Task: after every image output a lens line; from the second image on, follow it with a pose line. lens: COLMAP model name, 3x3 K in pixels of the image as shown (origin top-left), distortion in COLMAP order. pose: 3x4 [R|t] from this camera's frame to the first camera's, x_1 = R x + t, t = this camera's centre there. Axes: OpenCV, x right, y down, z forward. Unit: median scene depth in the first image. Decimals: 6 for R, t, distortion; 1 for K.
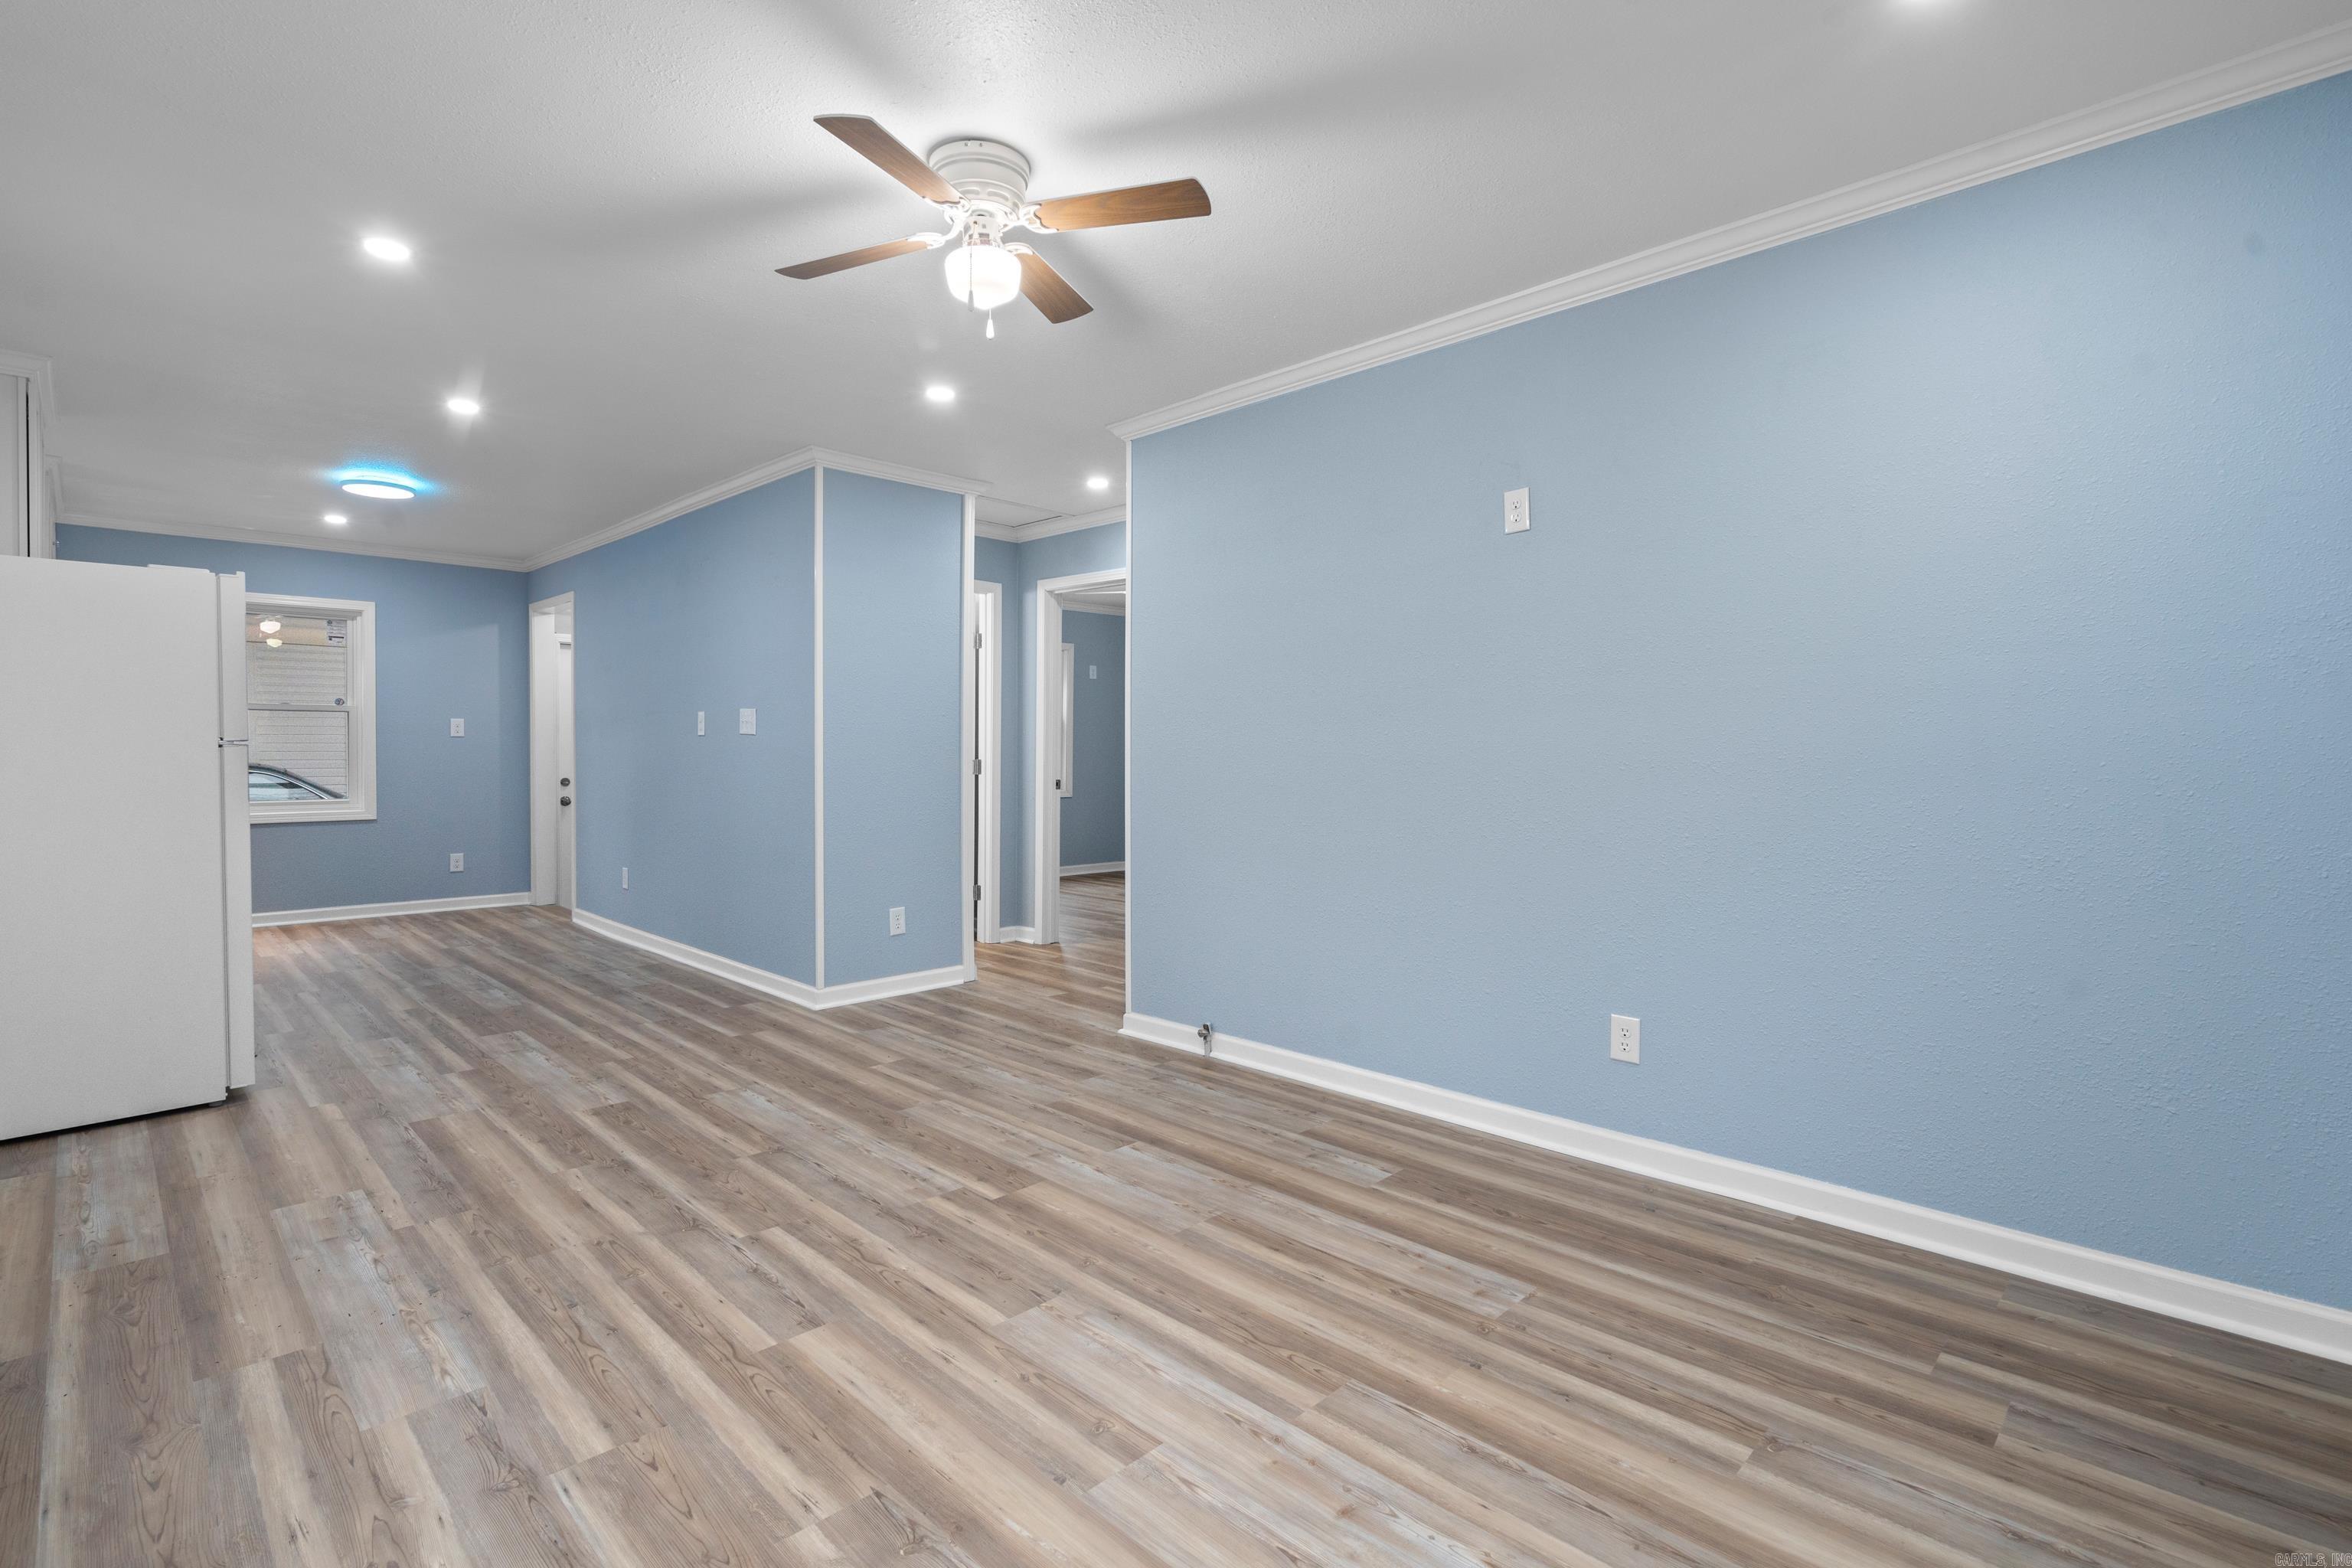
lens RADIAL K [[1086.2, 0, 1173.7], [0, 1086.2, 756.5], [0, 0, 1]] dist [-0.000469, 0.000606]
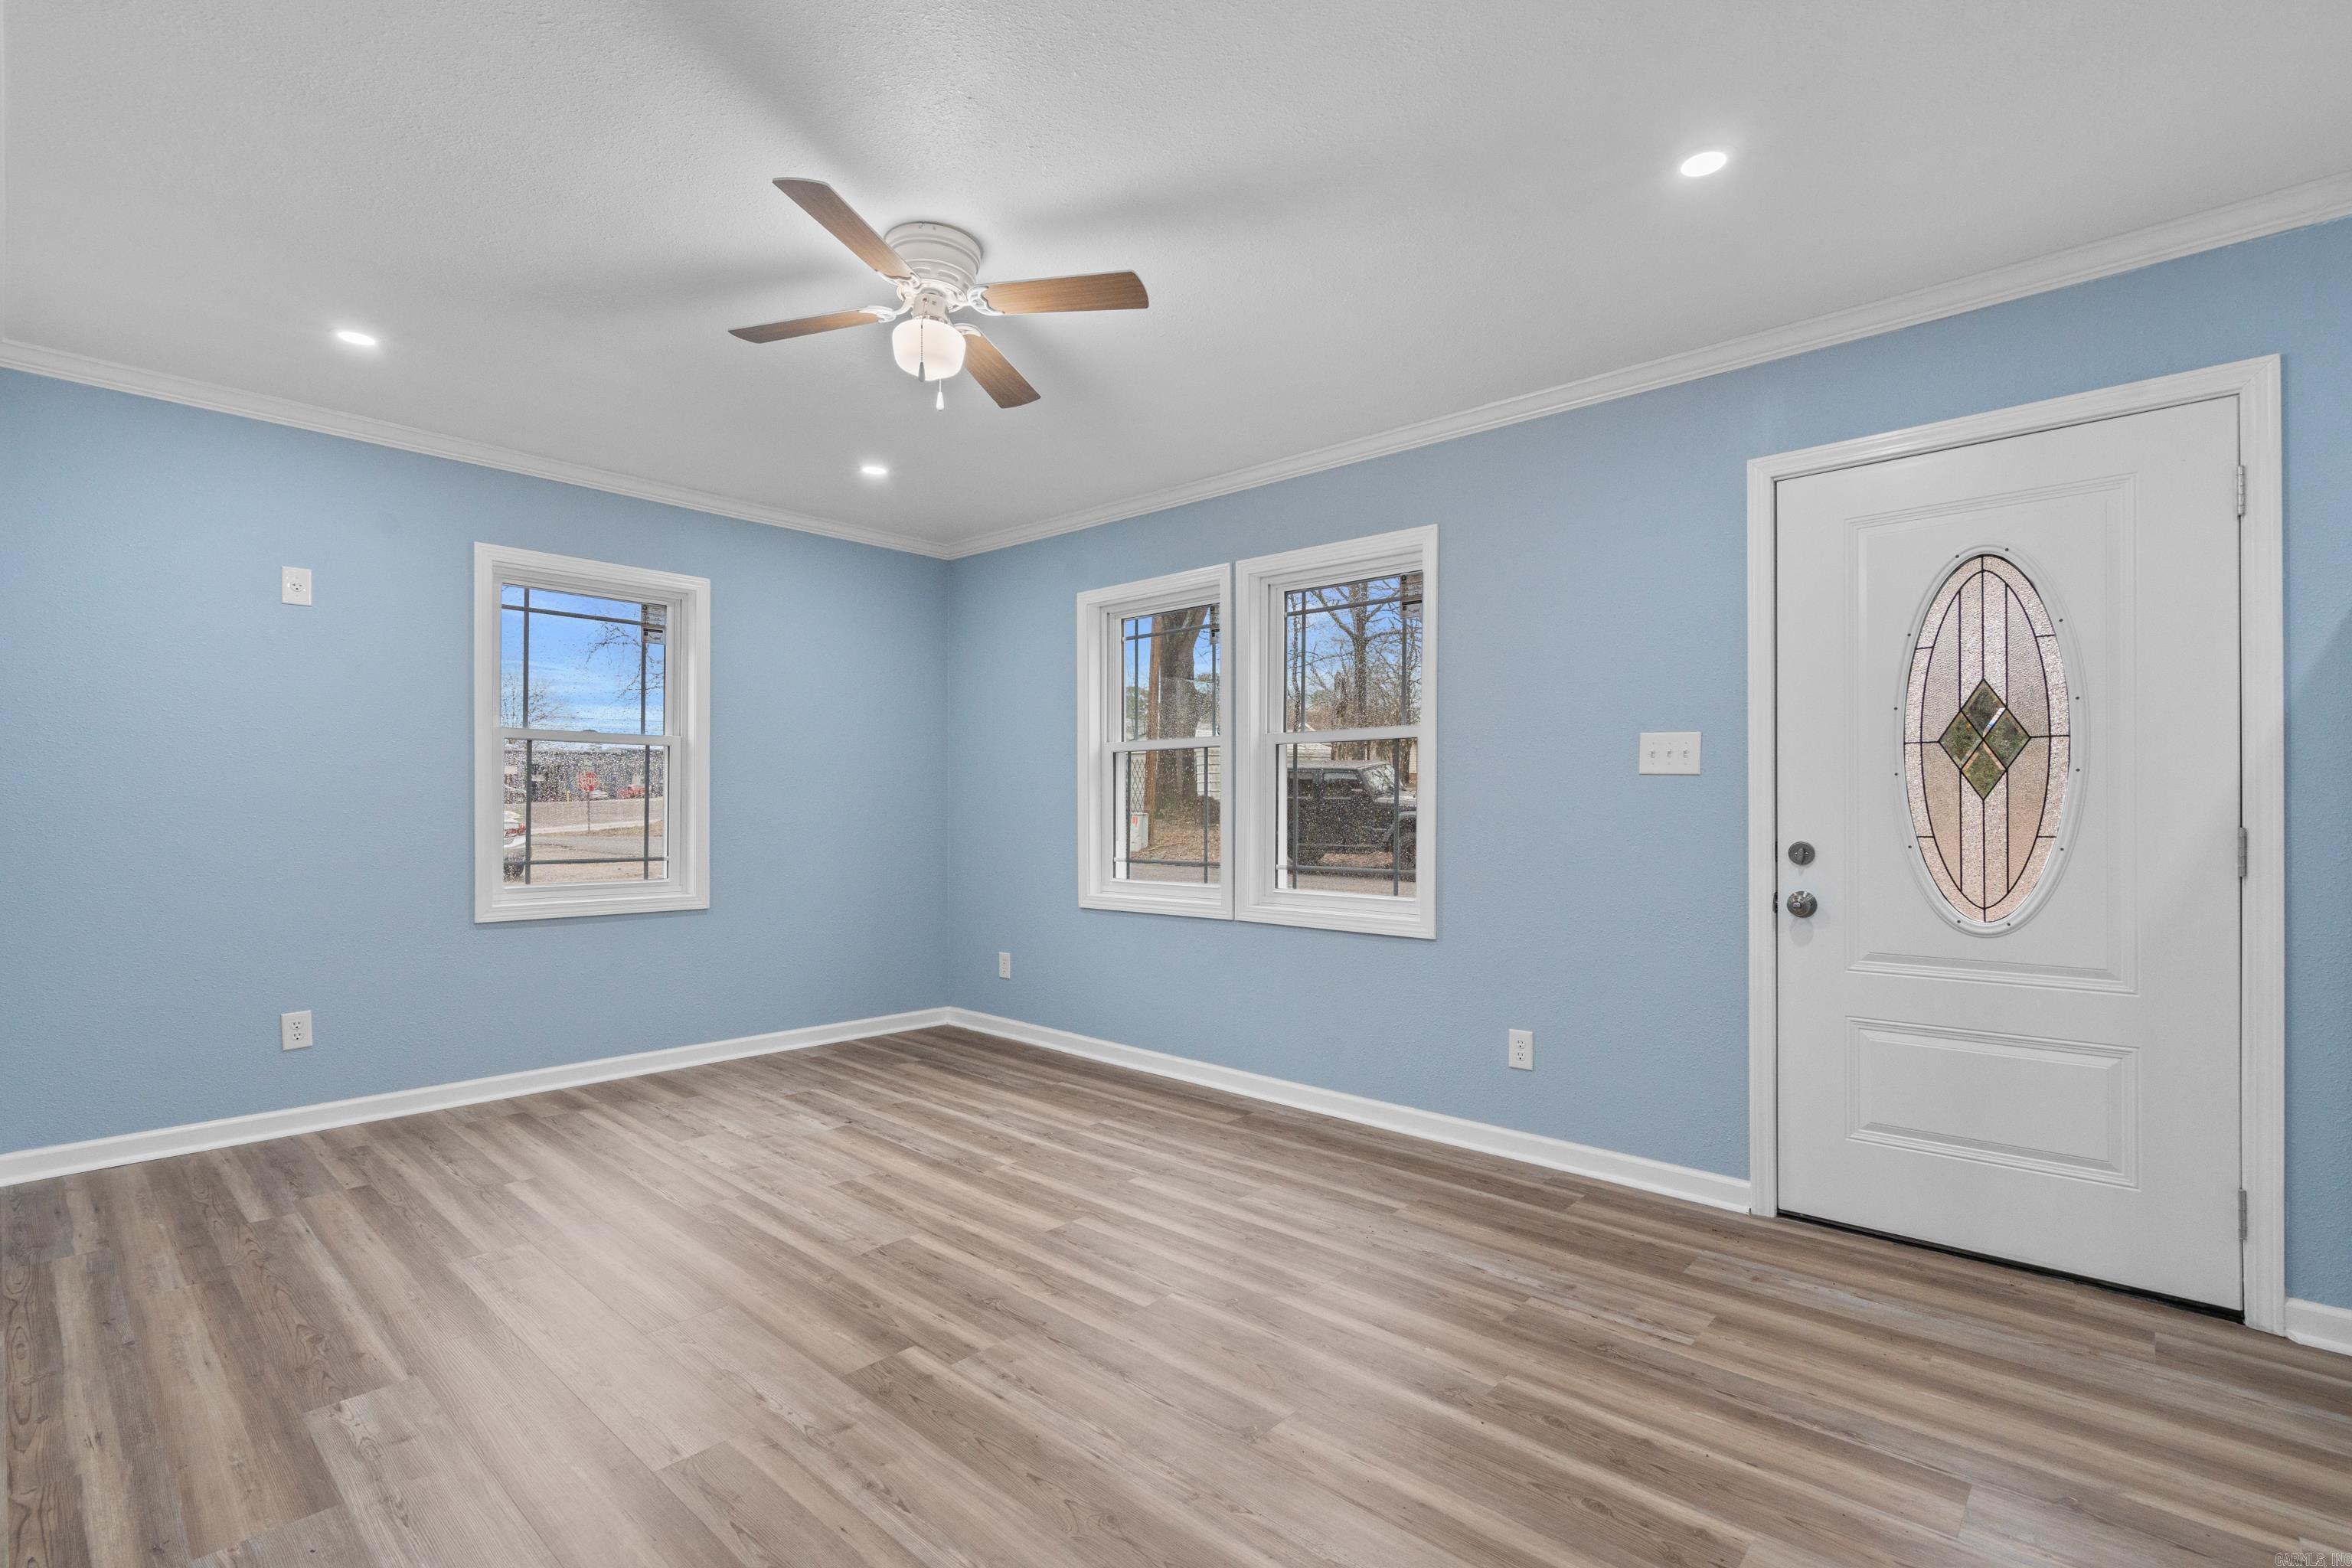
lens RADIAL K [[1077.2, 0, 1168.5], [0, 1077.2, 812.1], [0, 0, 1]] dist [-0.001735, 0.000443]
pose [[-0.999097, -0.005547, -0.042116, -0.314463], [-0.005897, 0.999949, 0.008204, -0.007467], [0.042068, 0.008445, -0.999079, 1.772556]]
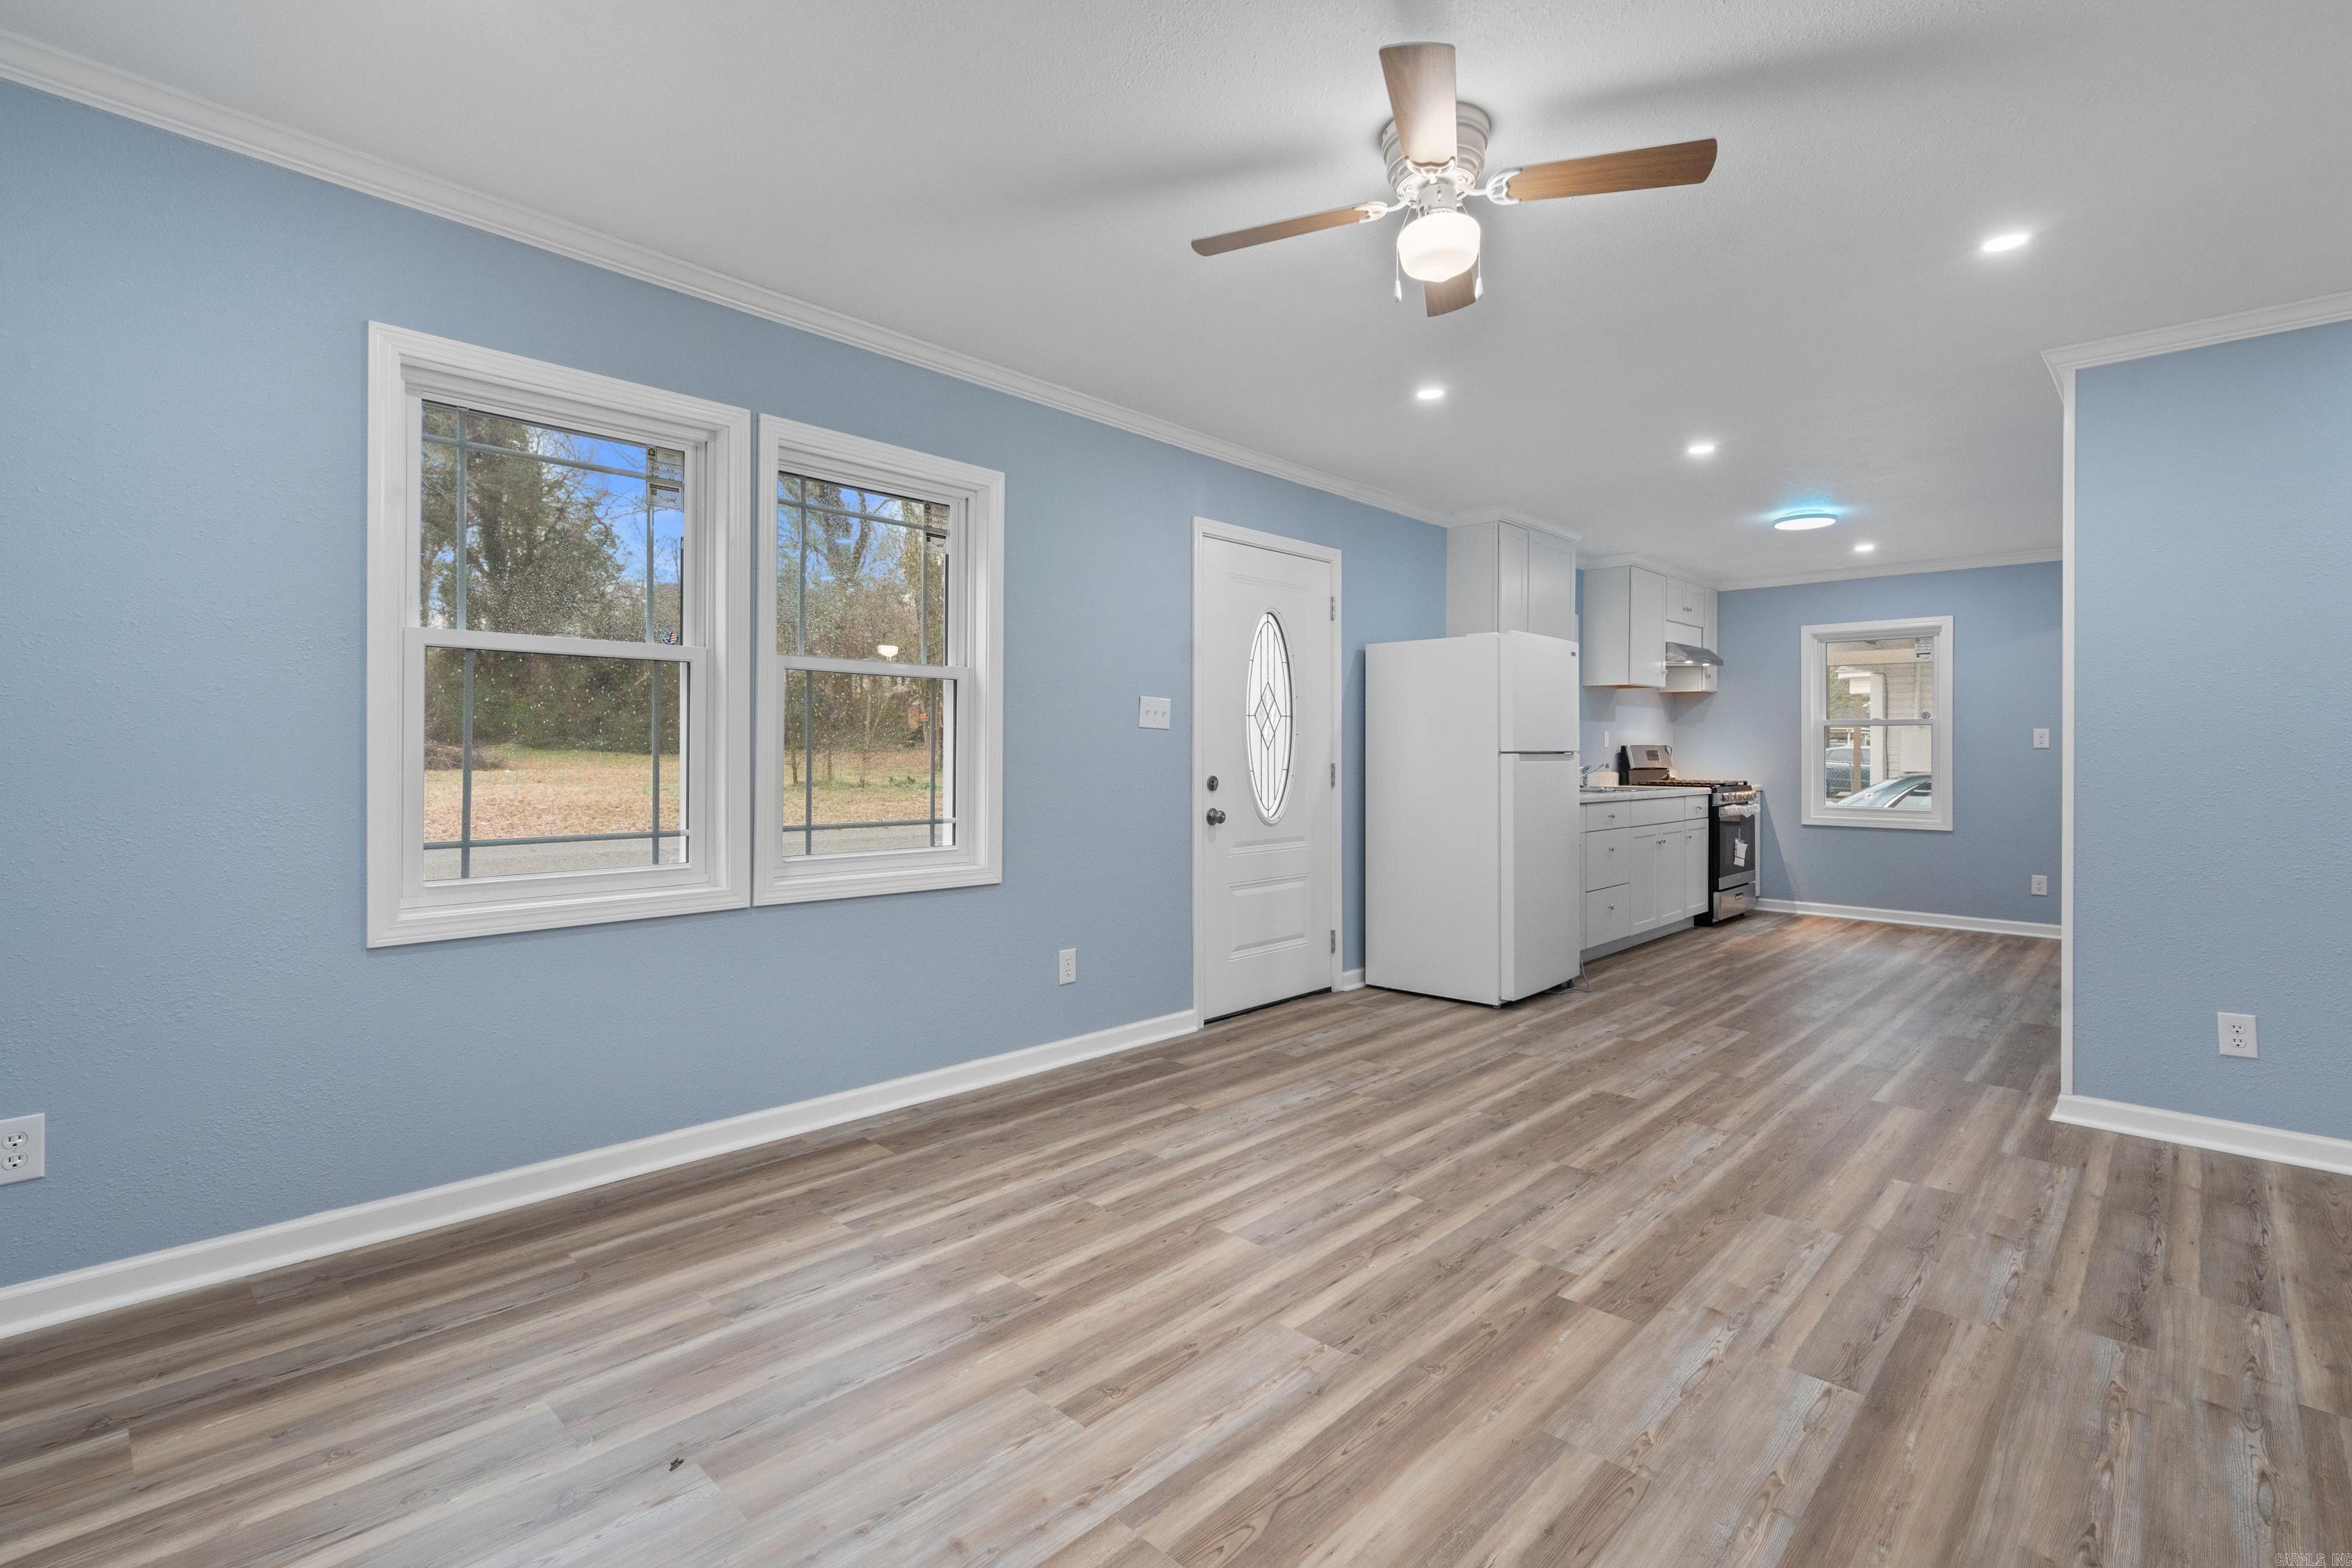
lens RADIAL K [[1086.2, 0, 1173.7], [0, 1086.2, 756.5], [0, 0, 1]] dist [-0.000469, 0.000606]
pose [[0.022316, -0.000458, -0.999751, 0.639050], [-0.013143, 0.999913, -0.000751, -0.000424], [0.999665, 0.013156, 0.022308, 0.662147]]
